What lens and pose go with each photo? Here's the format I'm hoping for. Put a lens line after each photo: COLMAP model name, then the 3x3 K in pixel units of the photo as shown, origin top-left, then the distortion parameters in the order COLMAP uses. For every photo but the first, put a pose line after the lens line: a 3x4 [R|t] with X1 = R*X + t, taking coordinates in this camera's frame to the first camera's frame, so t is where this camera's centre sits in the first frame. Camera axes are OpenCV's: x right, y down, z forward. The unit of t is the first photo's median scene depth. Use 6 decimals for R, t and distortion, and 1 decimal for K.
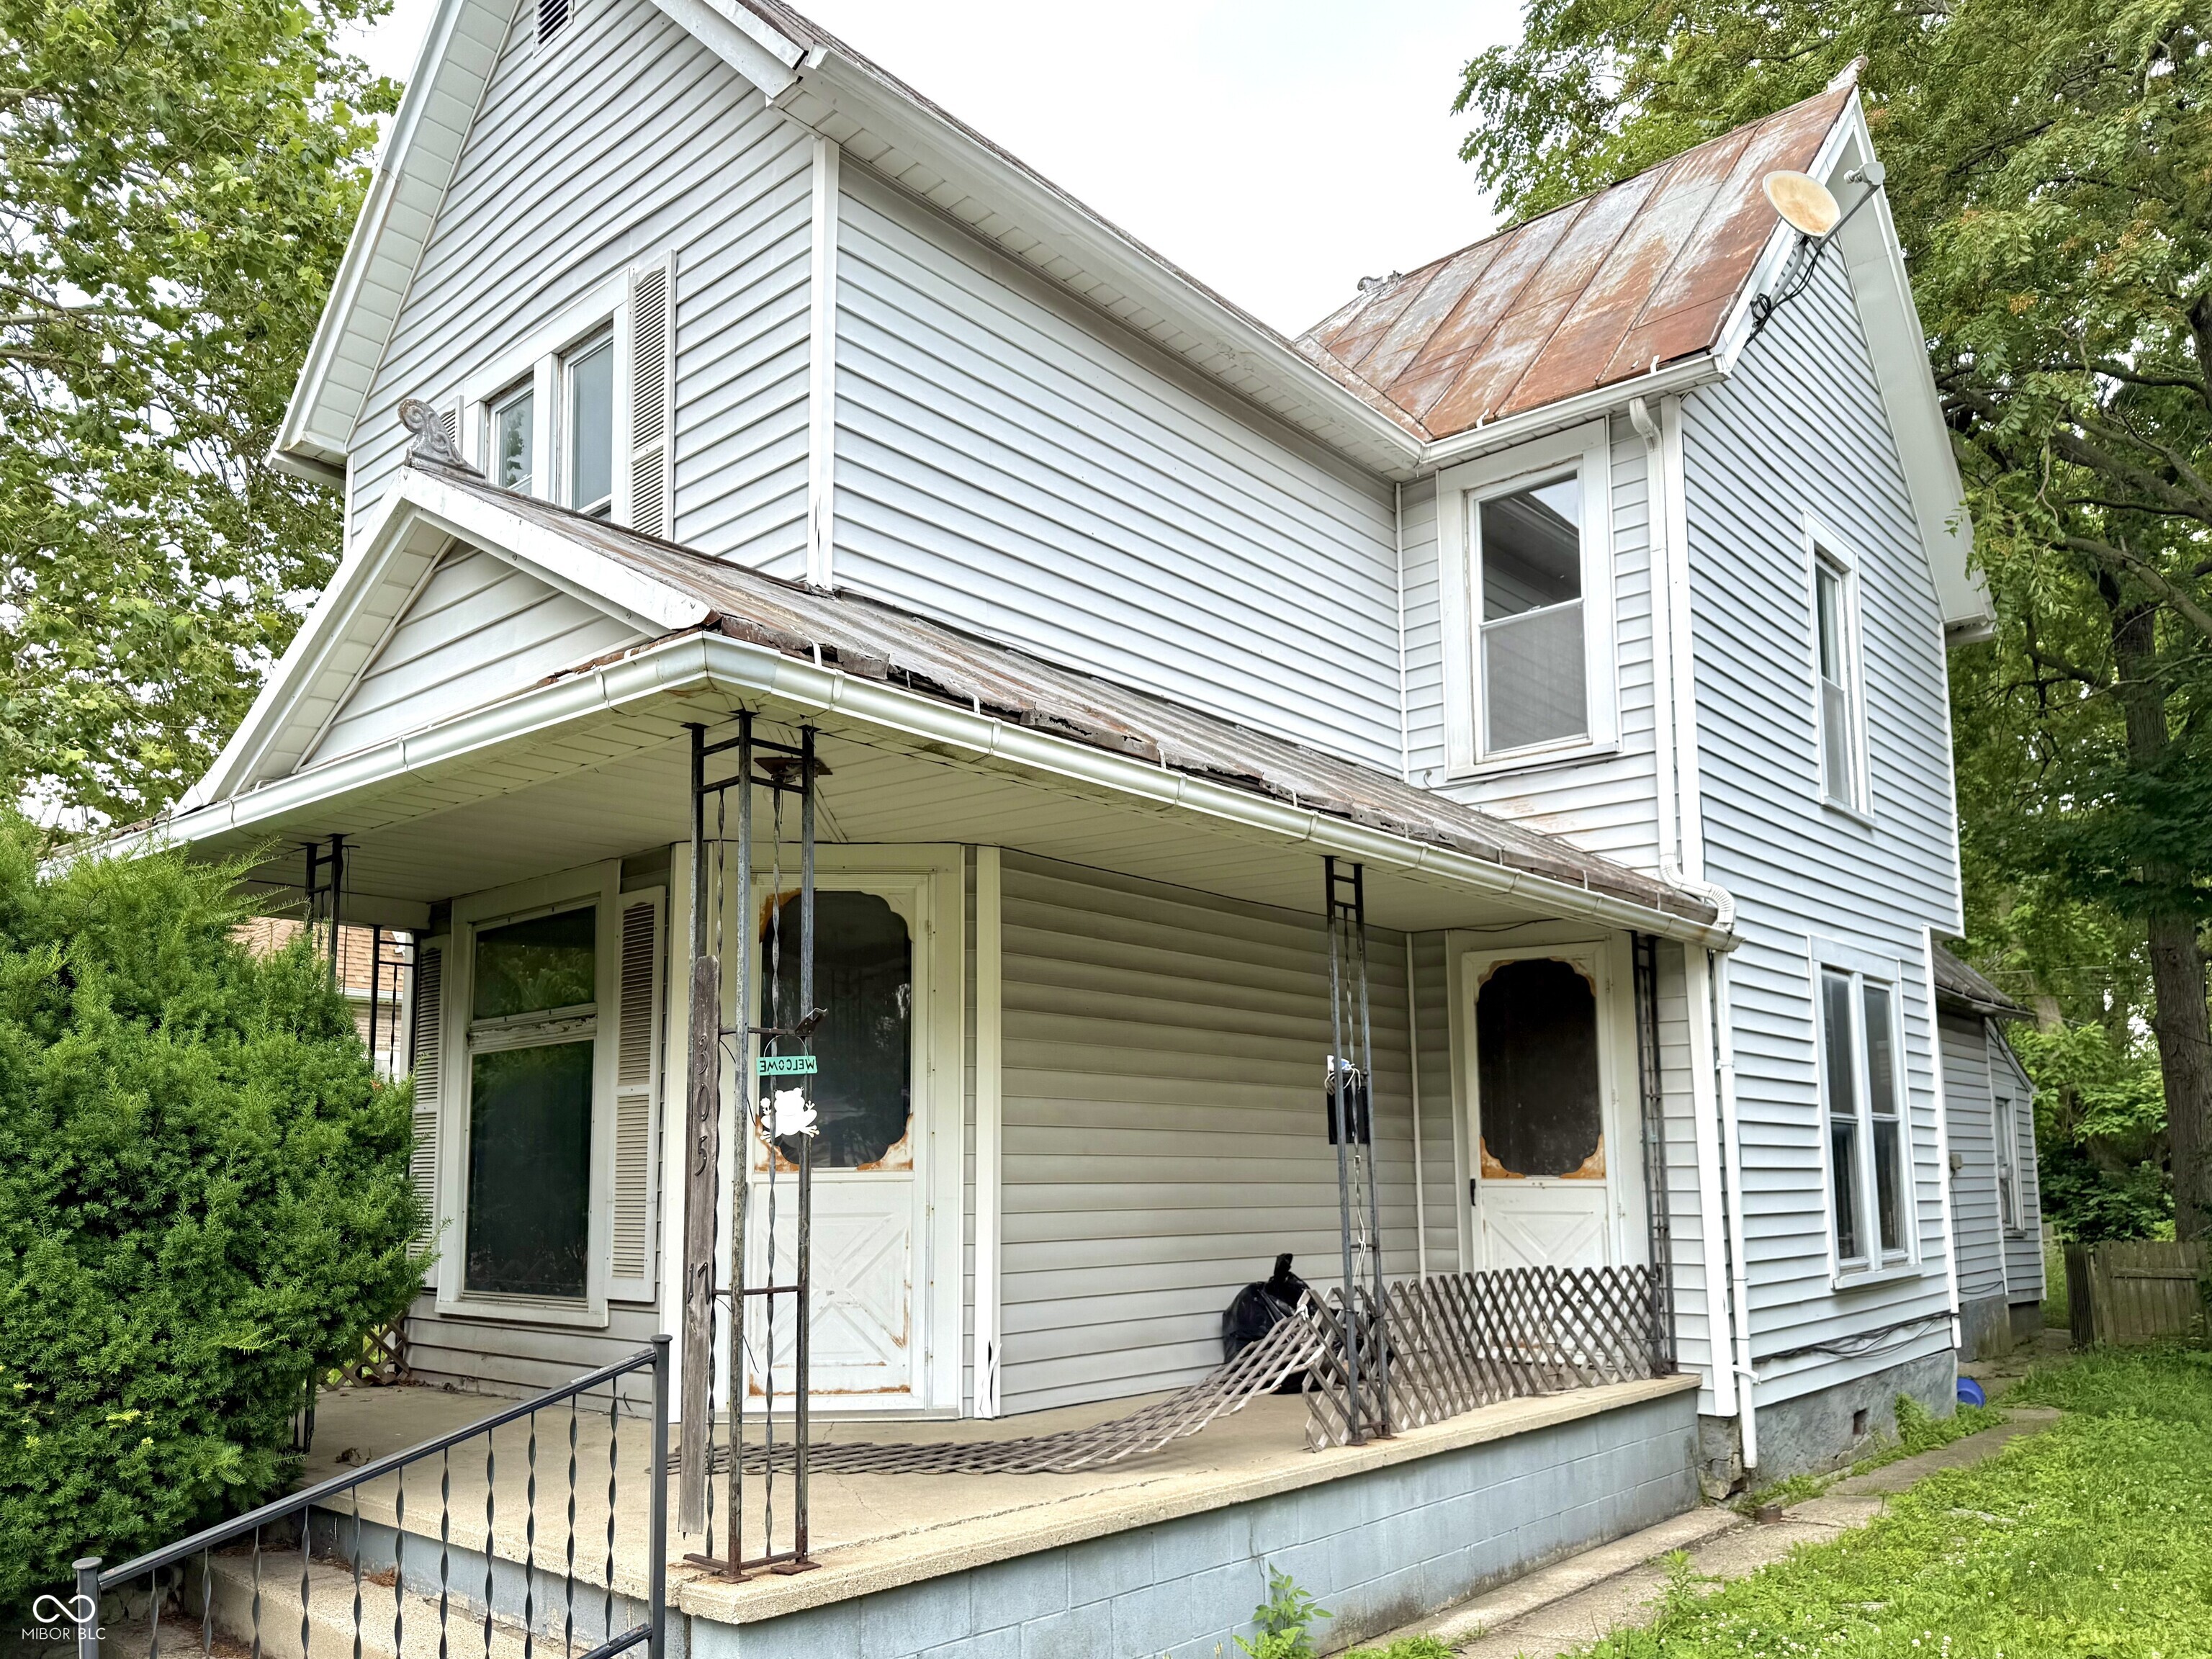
lens RADIAL K [[1541.4, 0, 1101.0], [0, 1541.4, 856.7], [0, 0, 1]] dist [0.110378, -0.135501]
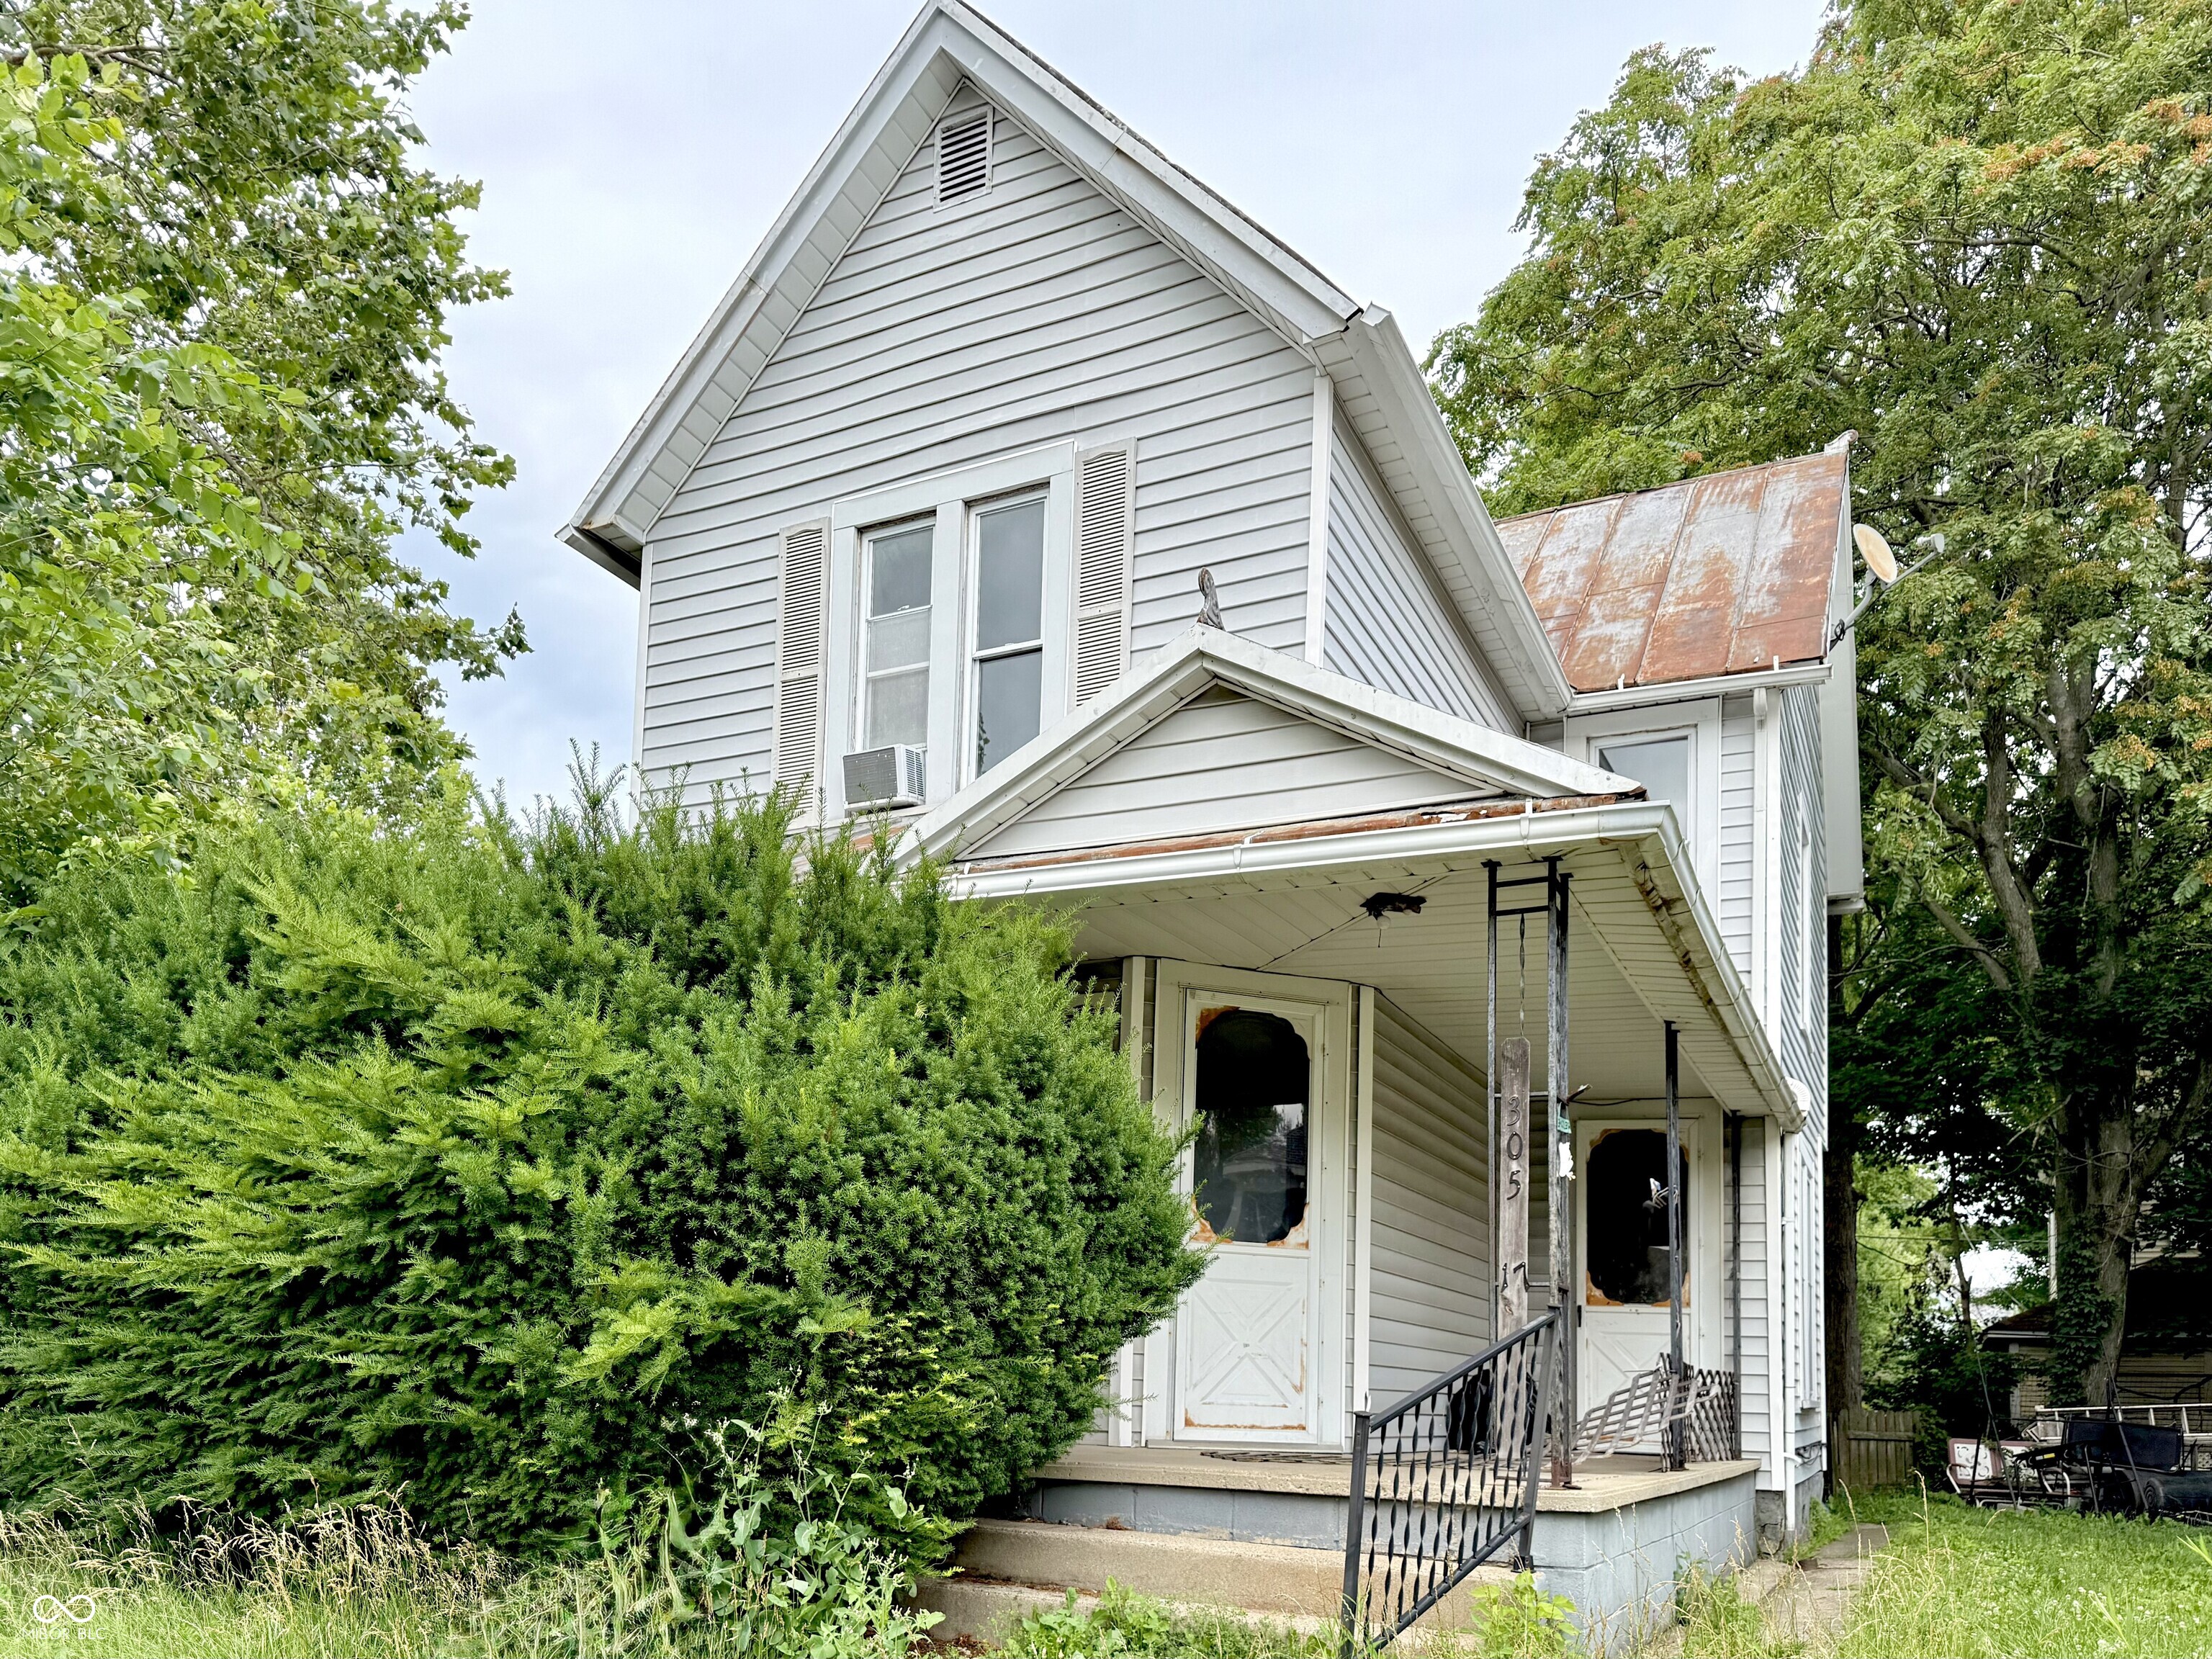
lens RADIAL K [[1599.6, 0, 1115.4], [0, 1599.6, 1079.6], [0, 0, 1]] dist [0.116418, -0.131978]
pose [[0.958187, 0.090015, 0.271617, -0.536935], [-0.093956, 0.995575, 0.001511, 0.072857], [-0.270279, -0.026968, 0.962404, -0.133593]]
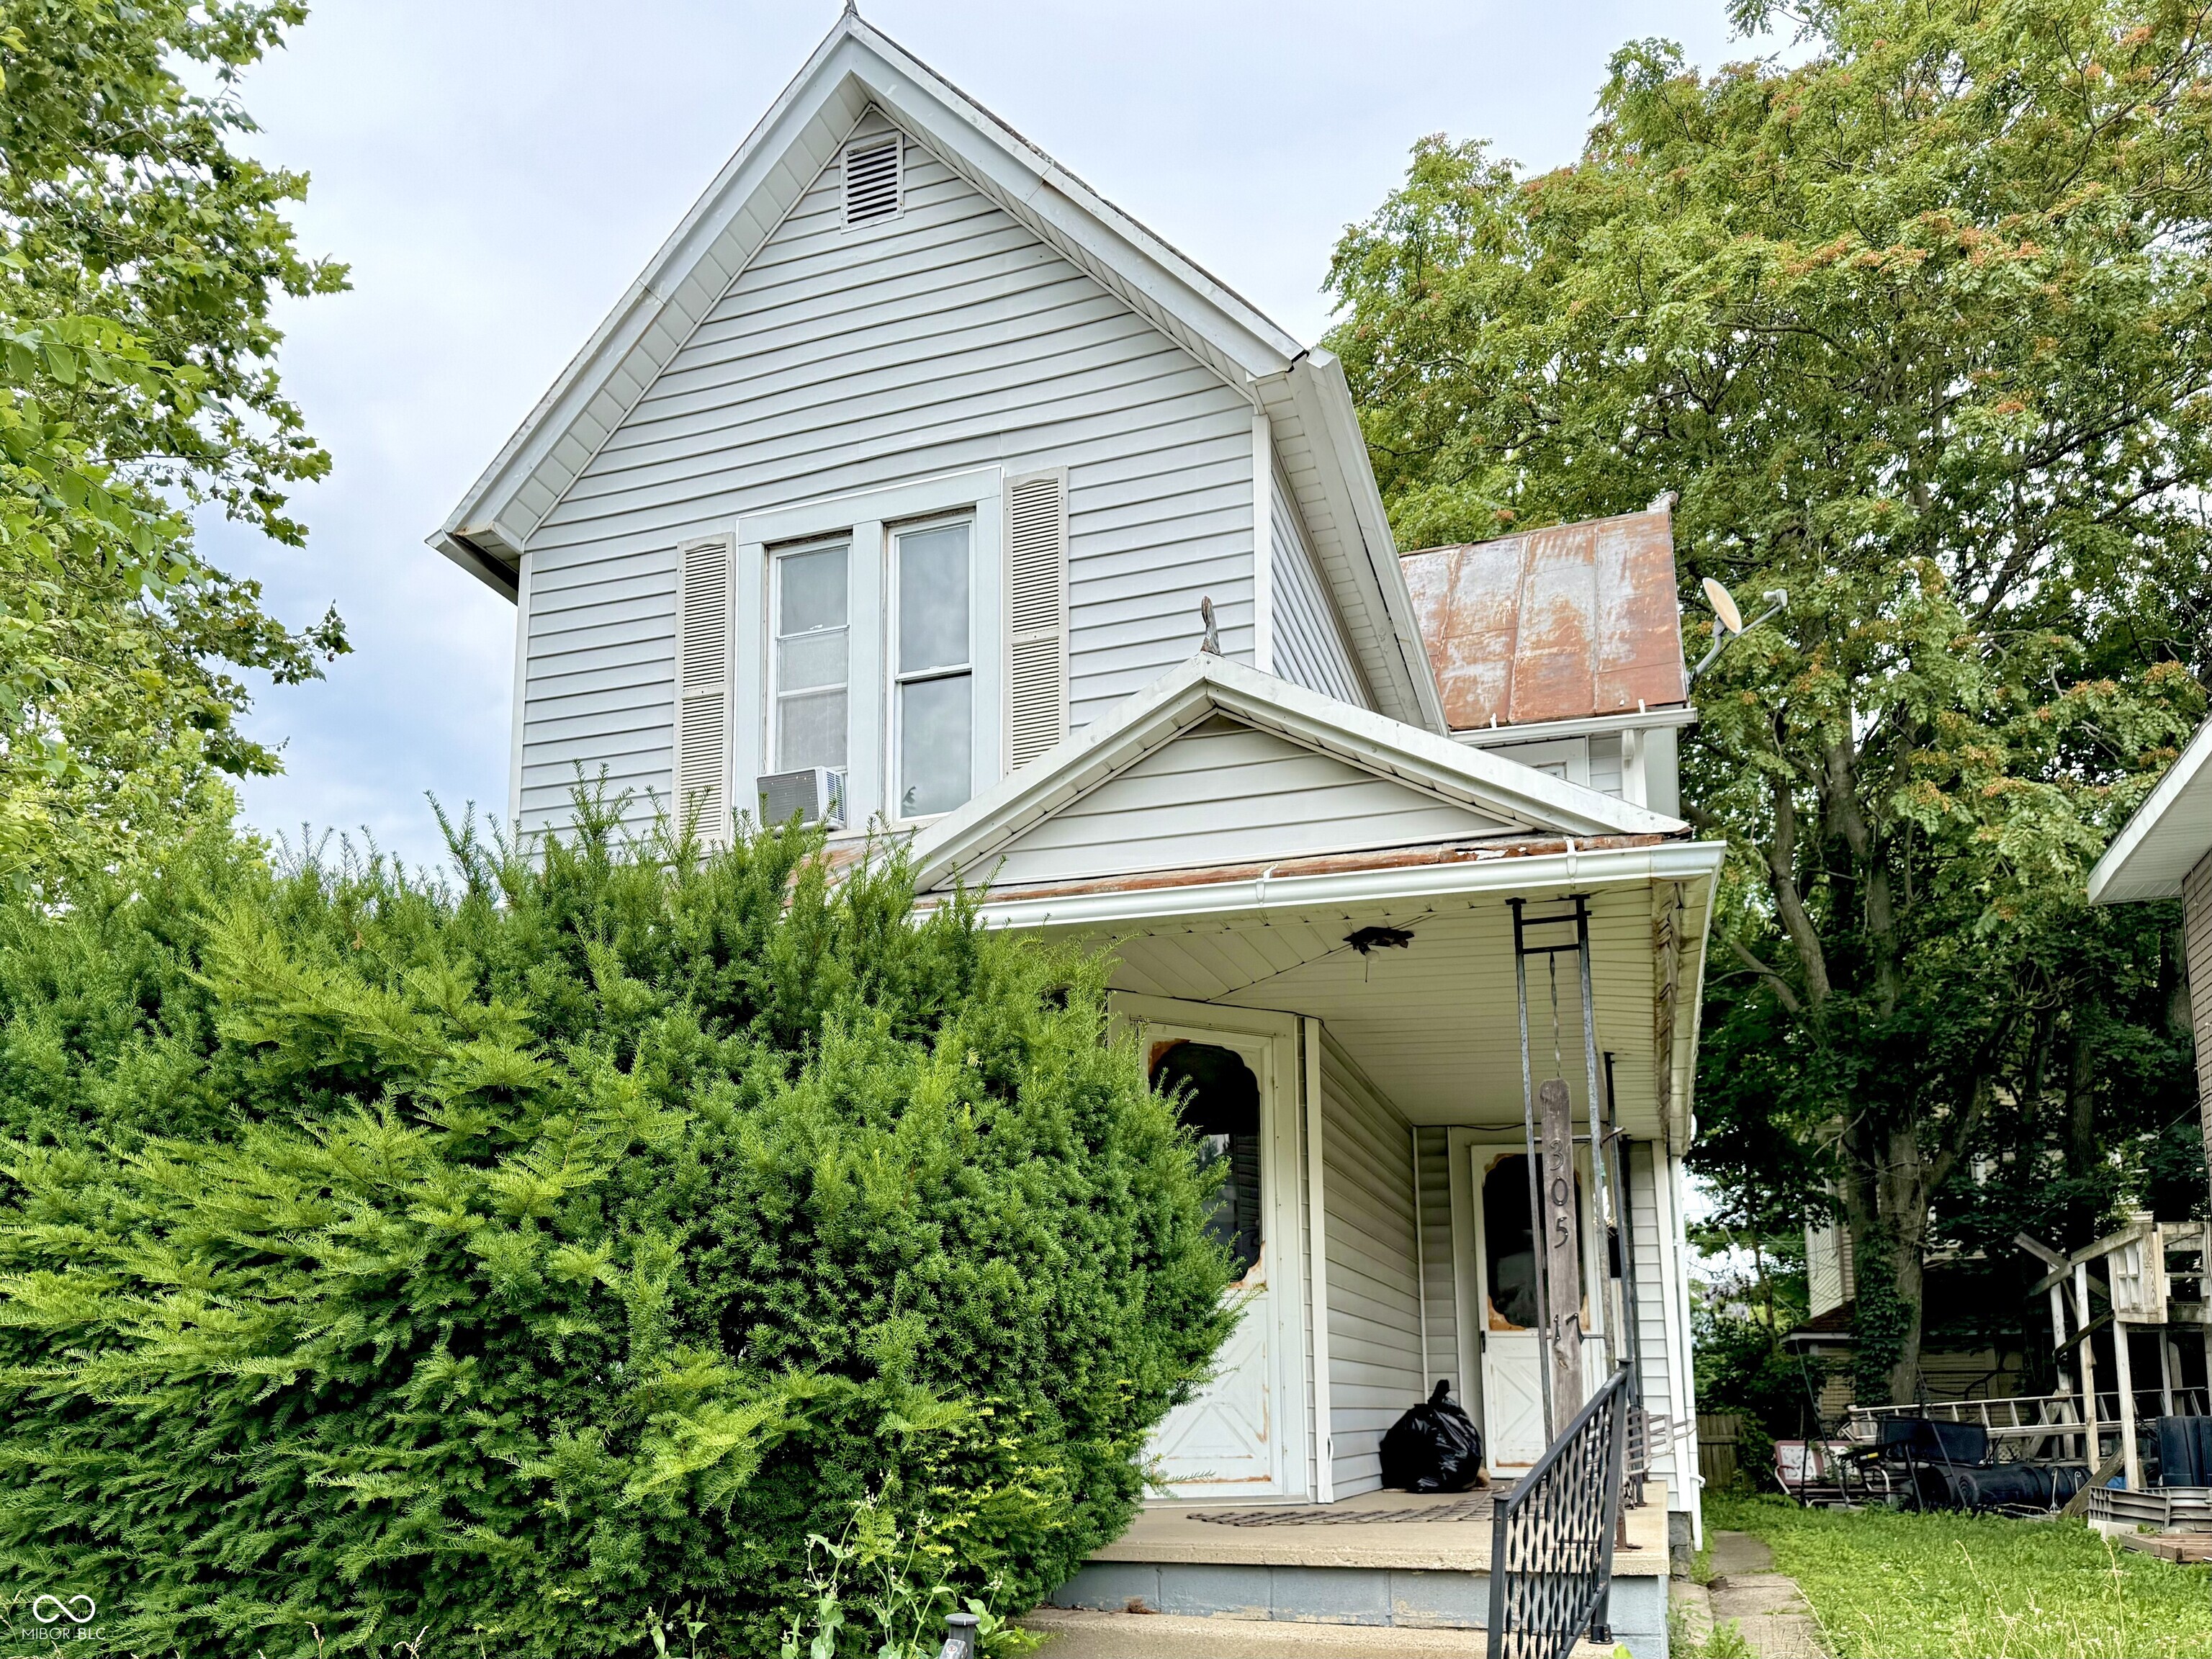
lens RADIAL K [[1571.1, 0, 1107.4], [0, 1571.1, 1019.2], [0, 0, 1]] dist [0.078972, -0.071000]
pose [[0.913407, 0.099746, 0.394637, -0.624050], [-0.083719, 0.994819, -0.057672, 0.068372], [-0.398345, 0.019639, 0.917025, -0.042286]]
